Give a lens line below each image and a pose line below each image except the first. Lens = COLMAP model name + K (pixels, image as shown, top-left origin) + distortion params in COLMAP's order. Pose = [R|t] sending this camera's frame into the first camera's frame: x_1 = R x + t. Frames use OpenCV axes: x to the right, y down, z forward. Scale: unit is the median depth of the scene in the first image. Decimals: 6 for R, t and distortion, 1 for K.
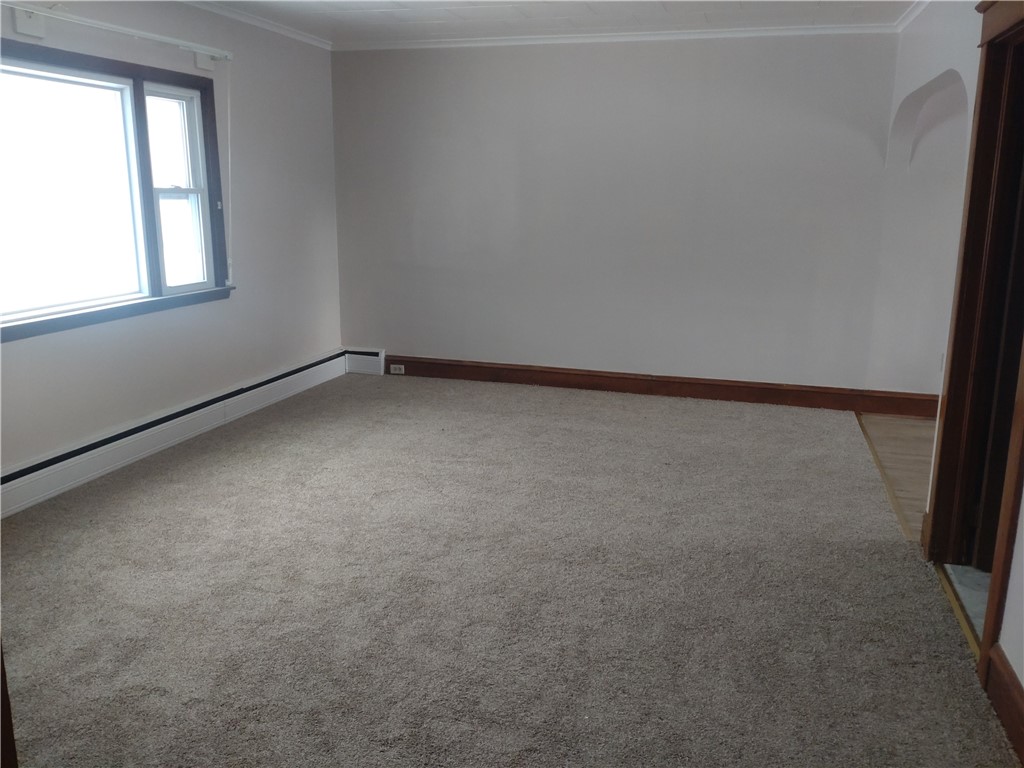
lens RADIAL K [[843.5, 0, 510.4], [0, 843.5, 377.7], [0, 0, 1]] dist [0.124250, -0.222684]
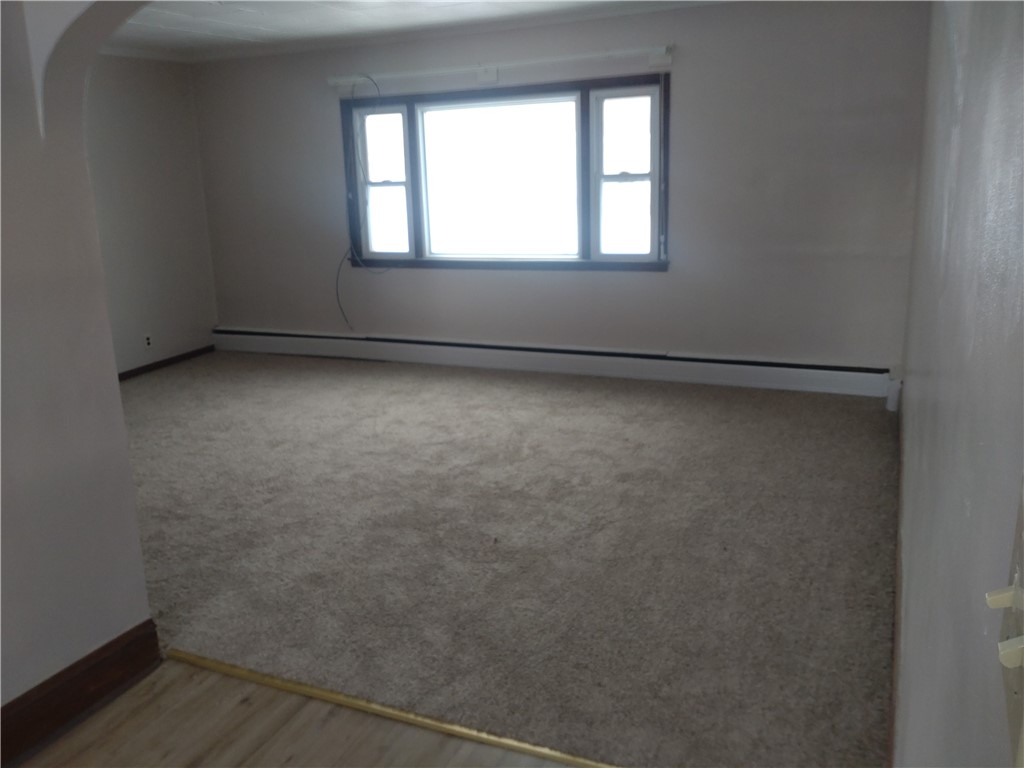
lens RADIAL K [[843.5, 0, 510.4], [0, 843.5, 377.7], [0, 0, 1]] dist [0.124250, -0.222684]
pose [[-0.126616, 0.250524, -0.959795, 0.865547], [-0.176411, 0.946471, 0.270318, -0.246302], [0.976139, 0.203545, -0.075643, 1.001226]]
